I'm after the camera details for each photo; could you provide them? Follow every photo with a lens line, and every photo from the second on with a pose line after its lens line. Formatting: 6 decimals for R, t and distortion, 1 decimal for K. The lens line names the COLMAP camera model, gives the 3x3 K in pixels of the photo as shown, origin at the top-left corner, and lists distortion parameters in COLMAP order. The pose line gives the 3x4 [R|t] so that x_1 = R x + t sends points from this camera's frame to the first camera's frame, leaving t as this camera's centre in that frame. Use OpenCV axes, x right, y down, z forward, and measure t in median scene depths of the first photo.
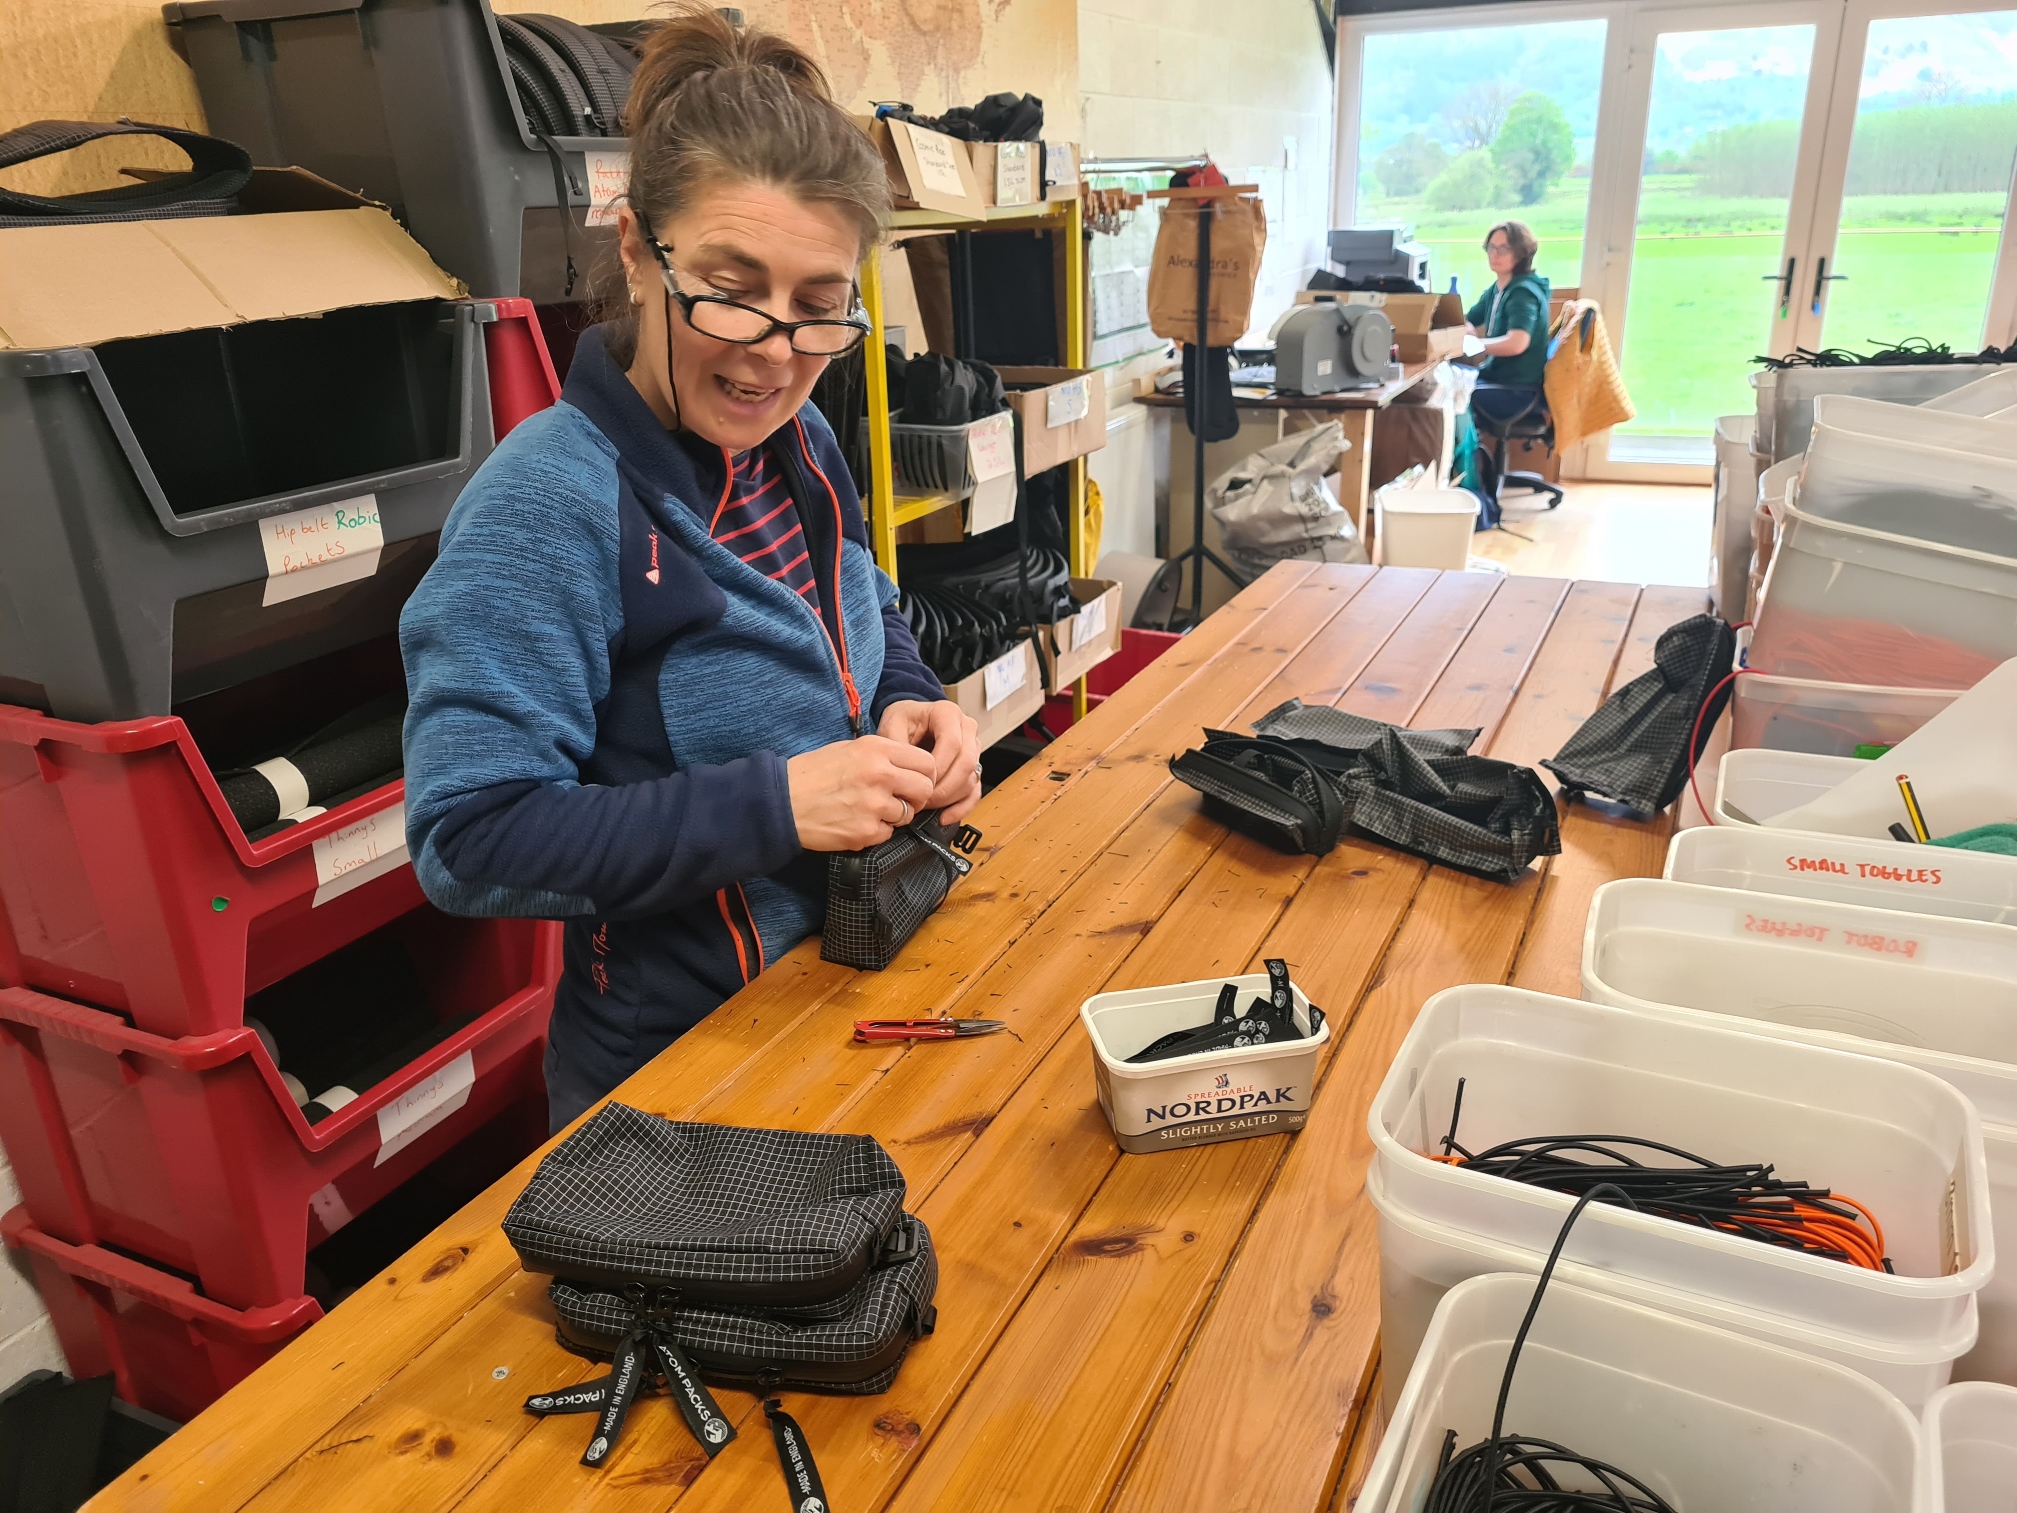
lens RADIAL K [[1524.7, 0, 1006.1], [0, 1524.7, 755.0], [0, 0, 1]] dist [0.041043, 0.000613]
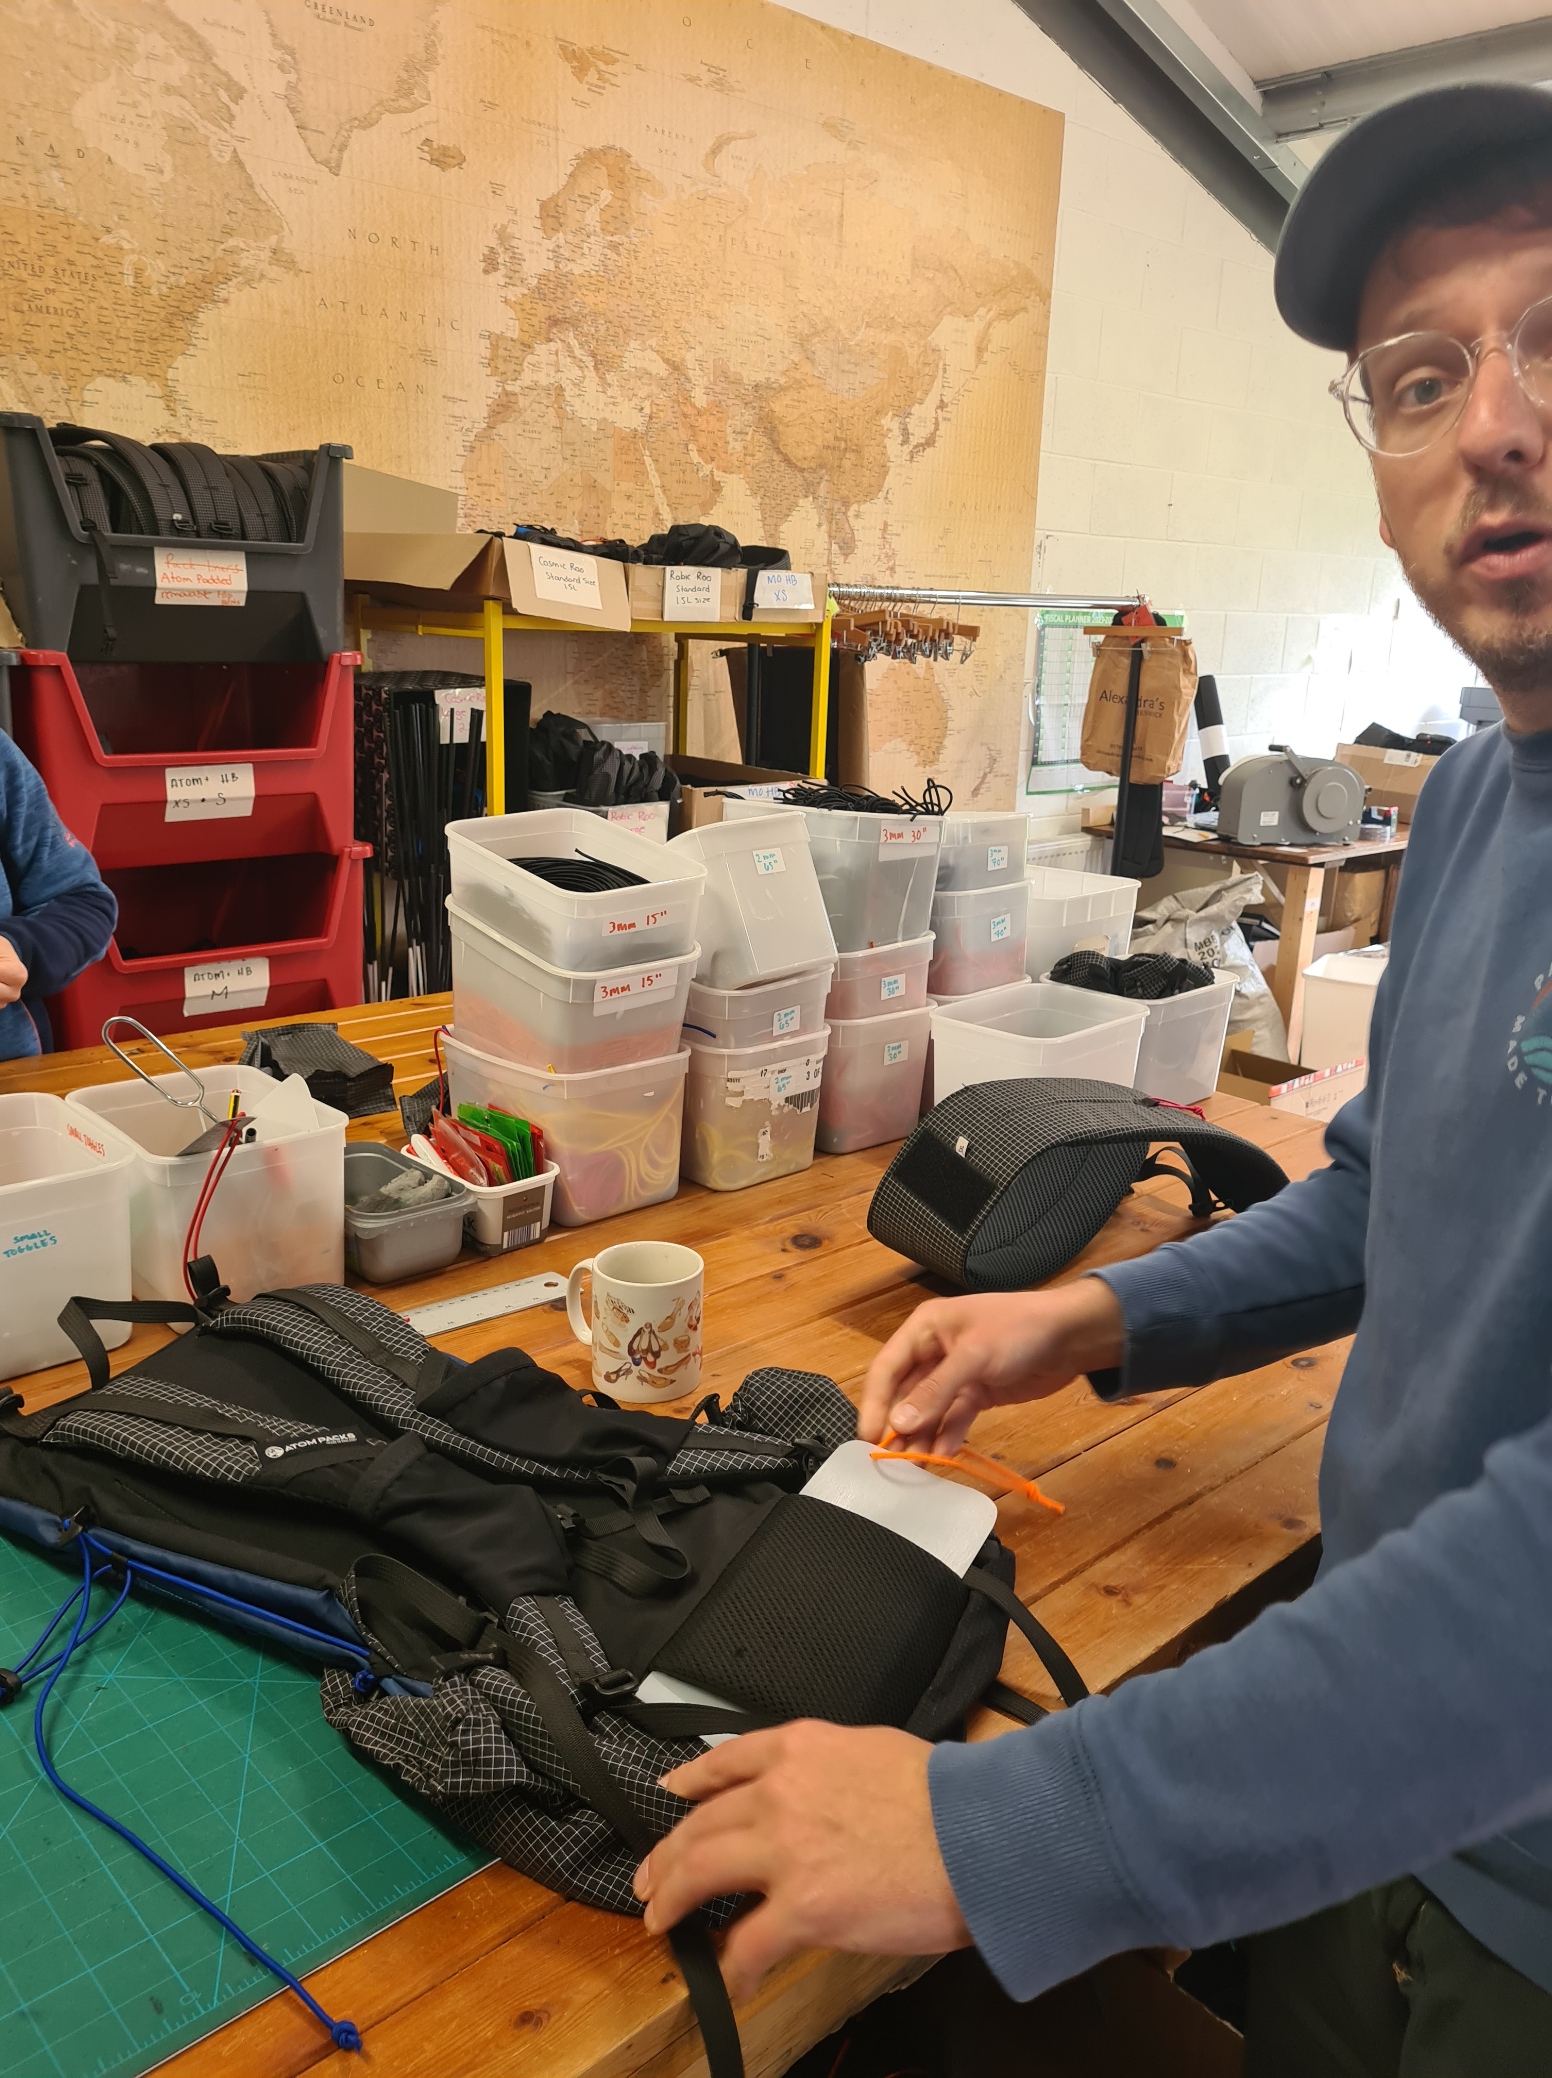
lens RADIAL K [[1570.8, 0, 774.5], [0, 1570.8, 1039.1], [0, 0, 1]] dist [0.041043, 0.000613]
pose [[0.928565, 0.161556, -0.334166, 0.293278], [-0.189502, 0.980472, -0.052562, -0.007495], [0.319149, 0.112133, 0.941047, -0.013773]]
